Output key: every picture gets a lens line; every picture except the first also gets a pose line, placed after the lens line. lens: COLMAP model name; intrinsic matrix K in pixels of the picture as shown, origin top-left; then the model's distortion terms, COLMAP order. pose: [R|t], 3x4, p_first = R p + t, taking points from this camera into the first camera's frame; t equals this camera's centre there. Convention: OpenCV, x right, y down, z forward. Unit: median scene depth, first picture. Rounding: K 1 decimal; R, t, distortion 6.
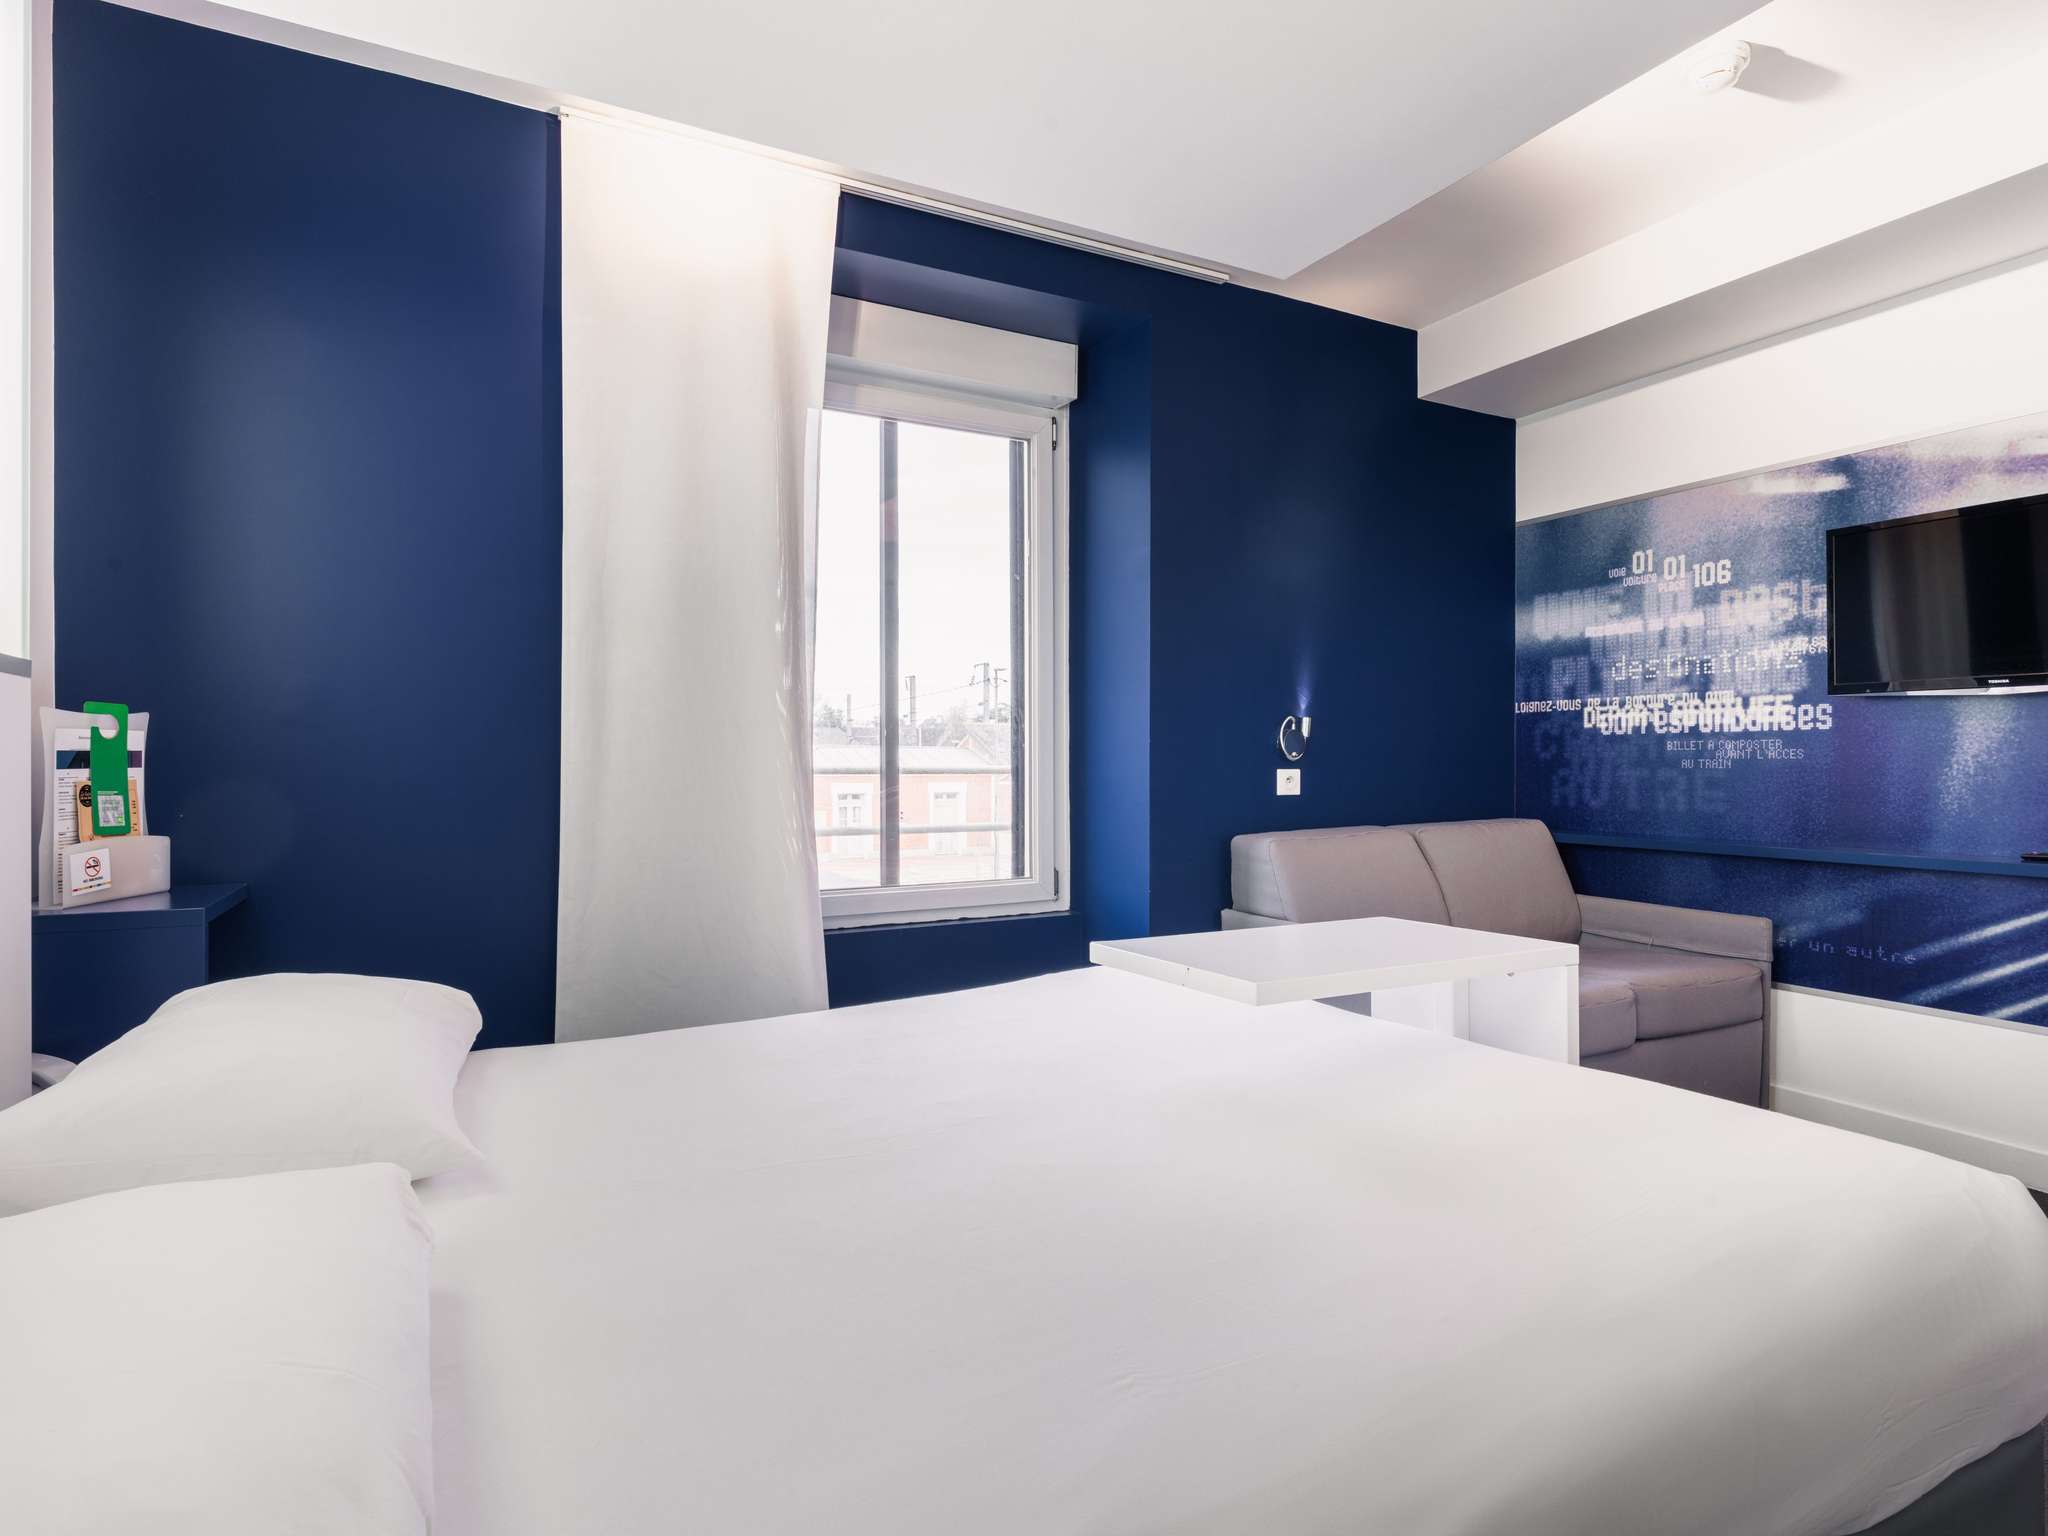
lens RADIAL K [[1123.5, 0, 1017.1], [0, 1123.5, 766.4], [0, 0, 1]] dist [0.002476, 0.000698]
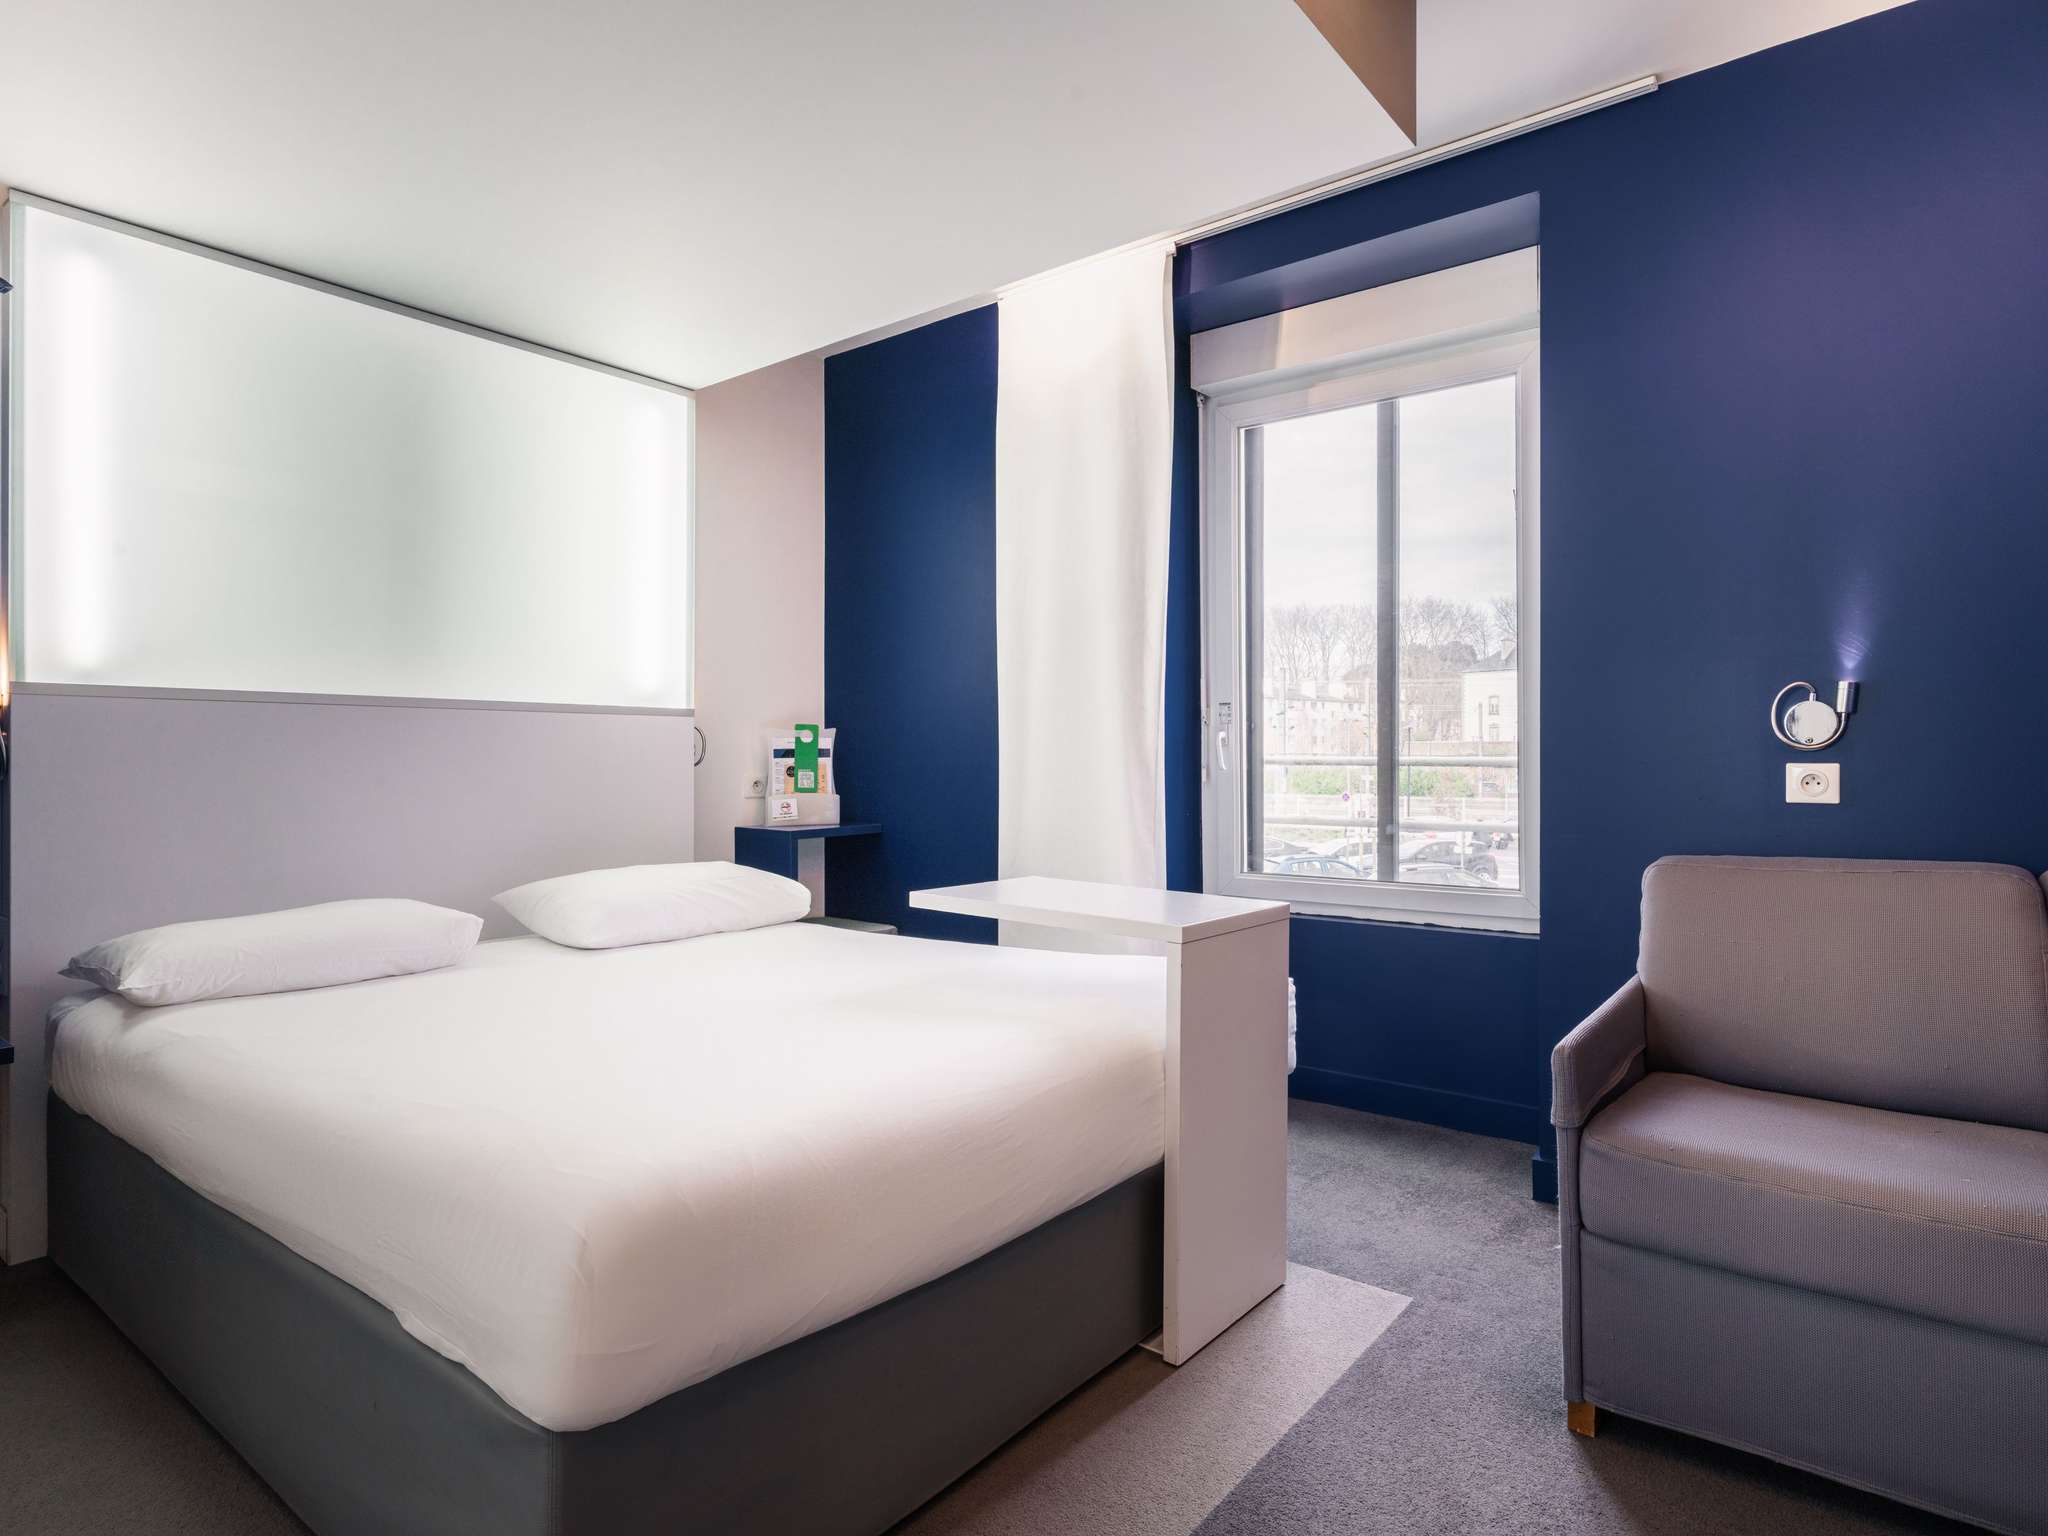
lens RADIAL K [[1123.5, 0, 1023.2], [0, 1123.5, 759.5], [0, 0, 1]] dist [0.002476, 0.000698]
pose [[0.405112, 0.003470, -0.914260, 1.077667], [-0.001608, 0.999994, 0.003083, -0.001977], [0.914266, 0.000222, 0.405115, 0.535636]]
